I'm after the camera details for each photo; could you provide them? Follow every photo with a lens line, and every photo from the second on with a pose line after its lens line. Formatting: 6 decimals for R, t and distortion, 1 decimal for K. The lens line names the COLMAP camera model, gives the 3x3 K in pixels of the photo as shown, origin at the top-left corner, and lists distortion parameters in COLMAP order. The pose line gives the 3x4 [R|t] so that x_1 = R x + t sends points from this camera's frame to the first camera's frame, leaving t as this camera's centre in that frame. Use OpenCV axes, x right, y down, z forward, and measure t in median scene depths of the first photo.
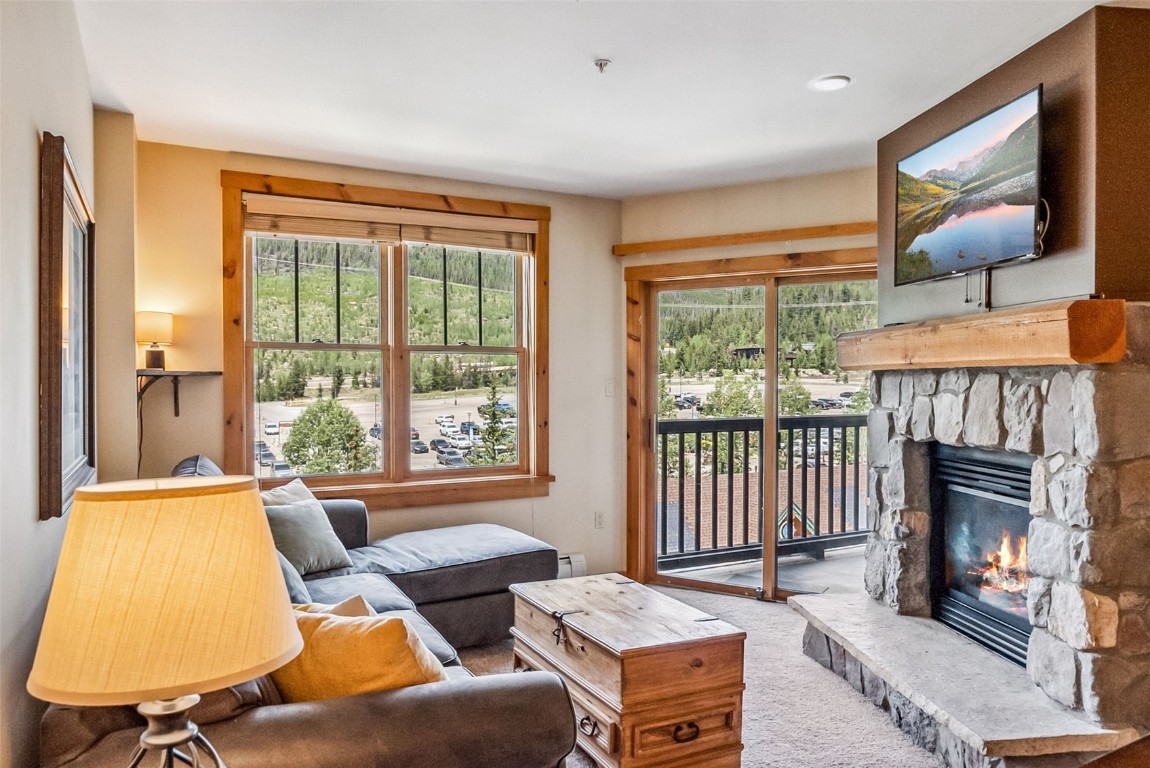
lens RADIAL K [[789.1, 0, 578.1], [0, 789.1, 393.6], [0, 0, 1]] dist [-0.011001, -0.003931]
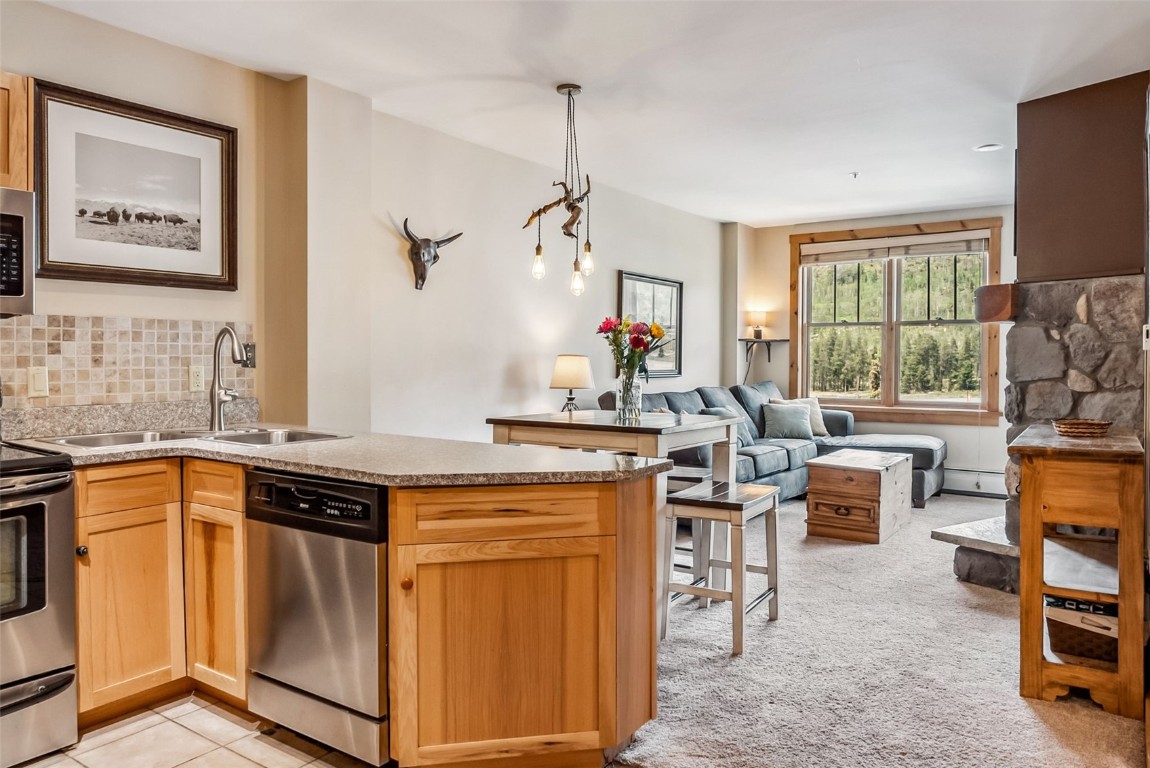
lens RADIAL K [[788.6, 0, 577.2], [0, 788.6, 369.7], [0, 0, 1]] dist [-0.018003, -0.000709]
pose [[0.451897, 0.016661, -0.891915, 0.961269], [-0.019950, 0.999764, 0.008568, 0.037368], [0.891847, 0.013922, 0.452123, -0.310725]]
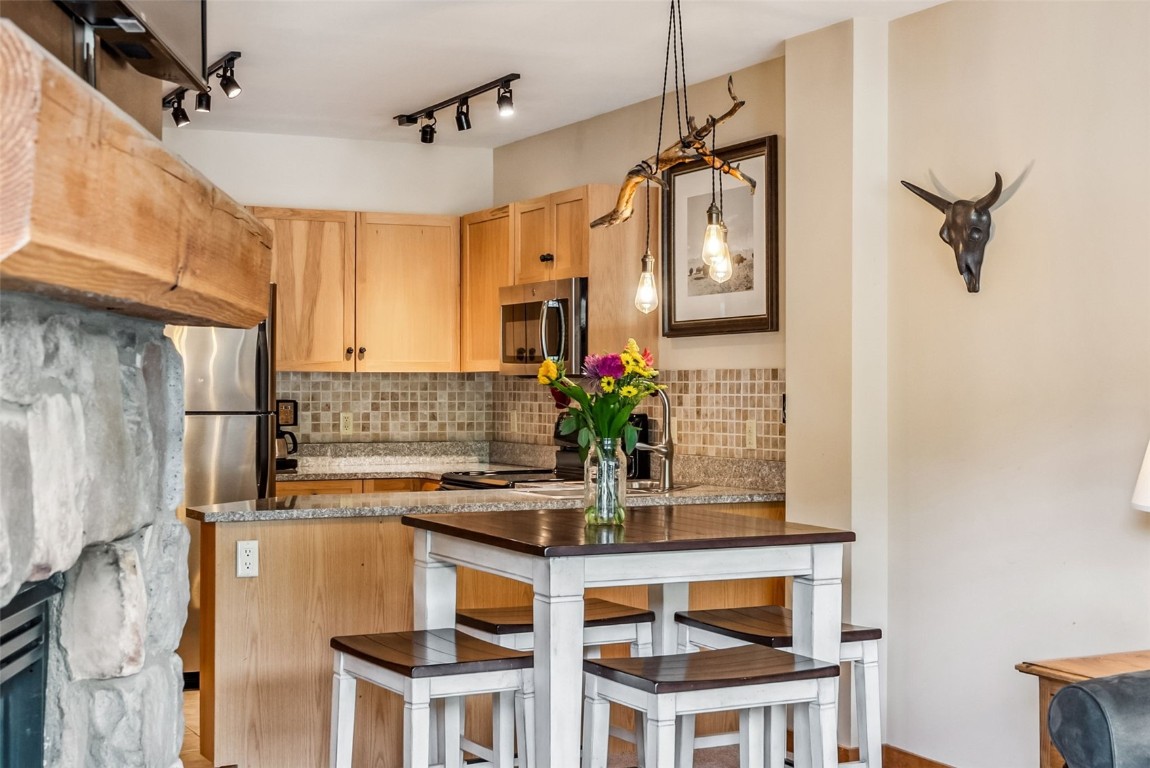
lens RADIAL K [[1703.7, 0, 575.0], [0, 1703.7, 384.0], [0, 0, 1]] dist [0.015602, -0.015291]
pose [[-0.999154, -0.000453, 0.041124, 0.185692], [0.000169, 0.999886, 0.015121, -0.006470], [-0.041126, 0.015115, -0.999040, 1.203251]]
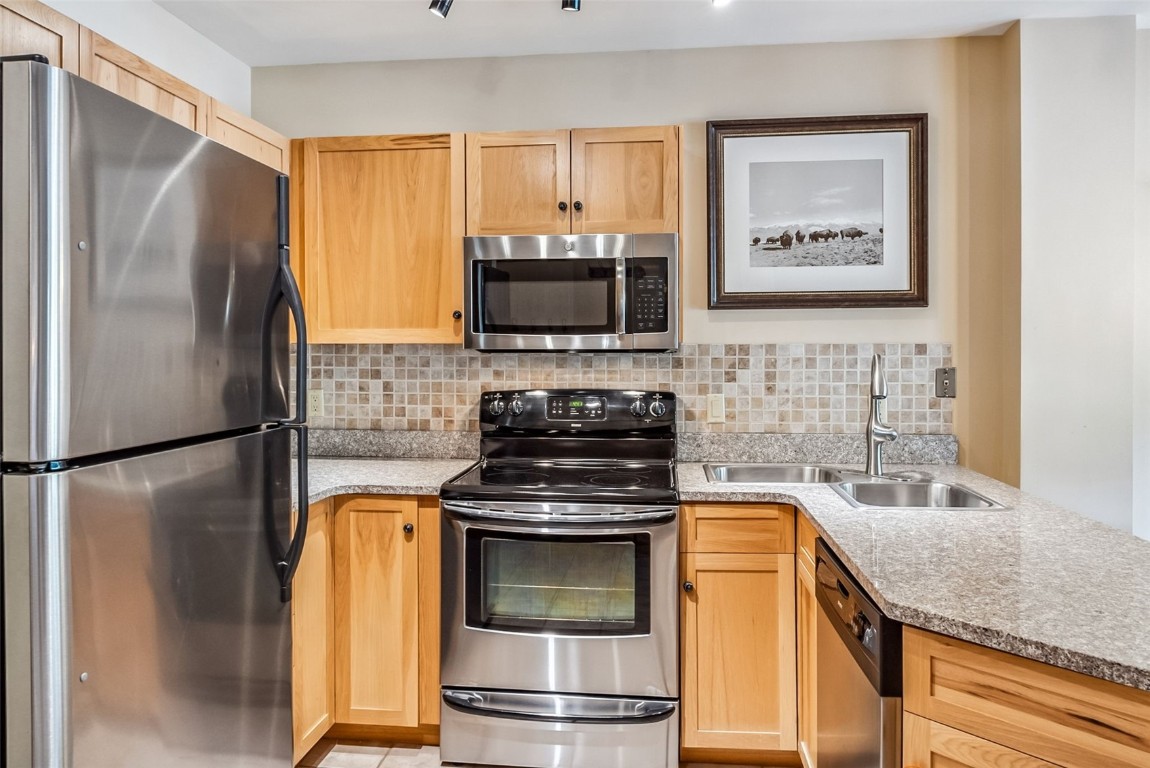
lens RADIAL K [[792.5, 0, 577.1], [0, 792.5, 358.7], [0, 0, 1]] dist [-0.016689, 0.001431]
pose [[-0.569109, 0.008981, -0.822213, 0.813883], [-0.012482, 0.999731, 0.019559, 0.005697], [0.822167, 0.021394, -0.568844, -0.118423]]
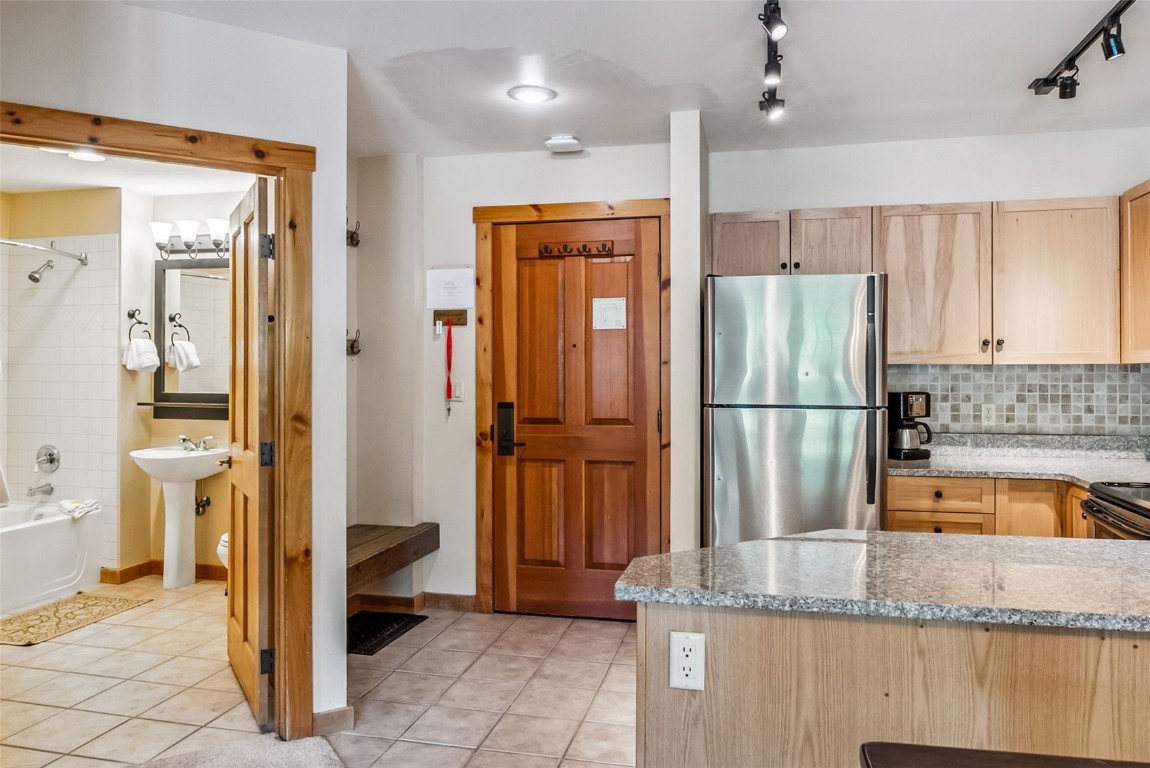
lens RADIAL K [[803.6, 0, 581.9], [0, 803.6, 365.9], [0, 0, 1]] dist [-0.014183, -0.001322]
pose [[-0.749921, 0.004245, 0.661514, 0.264428], [0.011373, 0.999914, 0.006476, -0.000230], [-0.661430, 0.012380, -0.749905, 0.286266]]
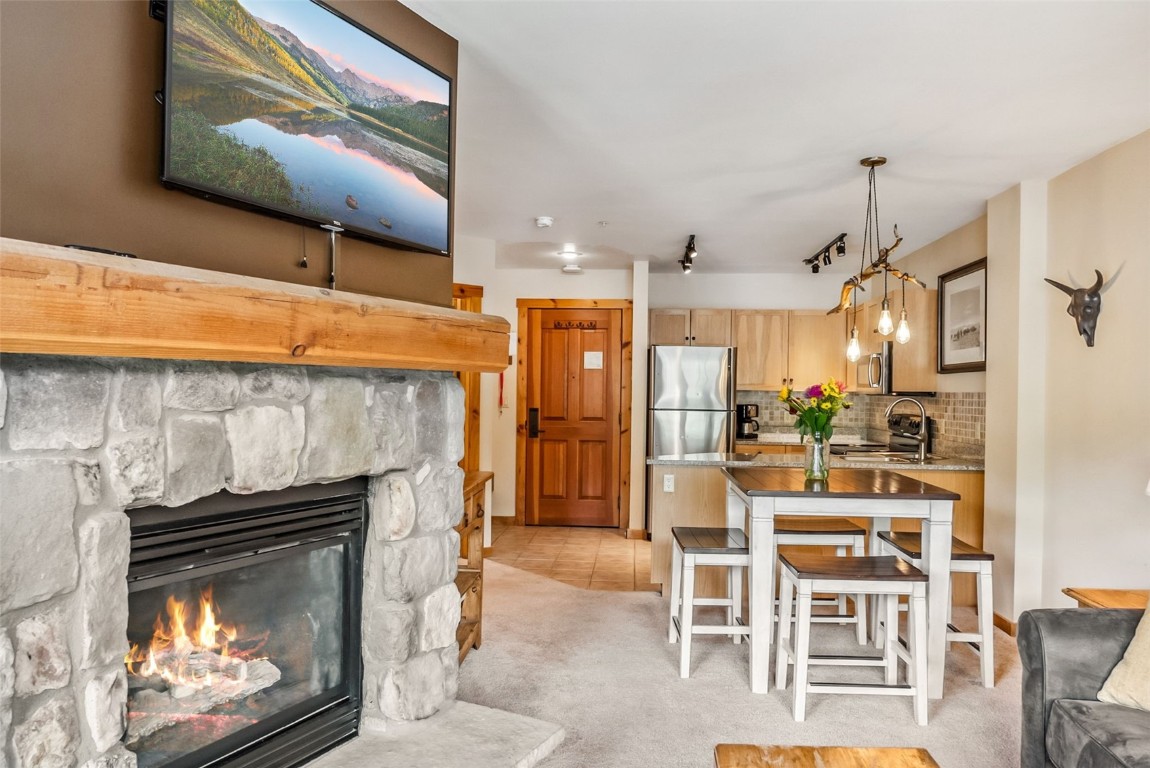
lens RADIAL K [[788.5, 0, 575.0], [0, 788.5, 384.0], [0, 0, 1]] dist [-0.010977, -0.000436]
pose [[-0.835852, -0.007039, 0.548909, -0.049432], [-0.005003, 0.999974, 0.005206, -0.013103], [-0.548931, 0.001605, -0.835866, 1.029324]]
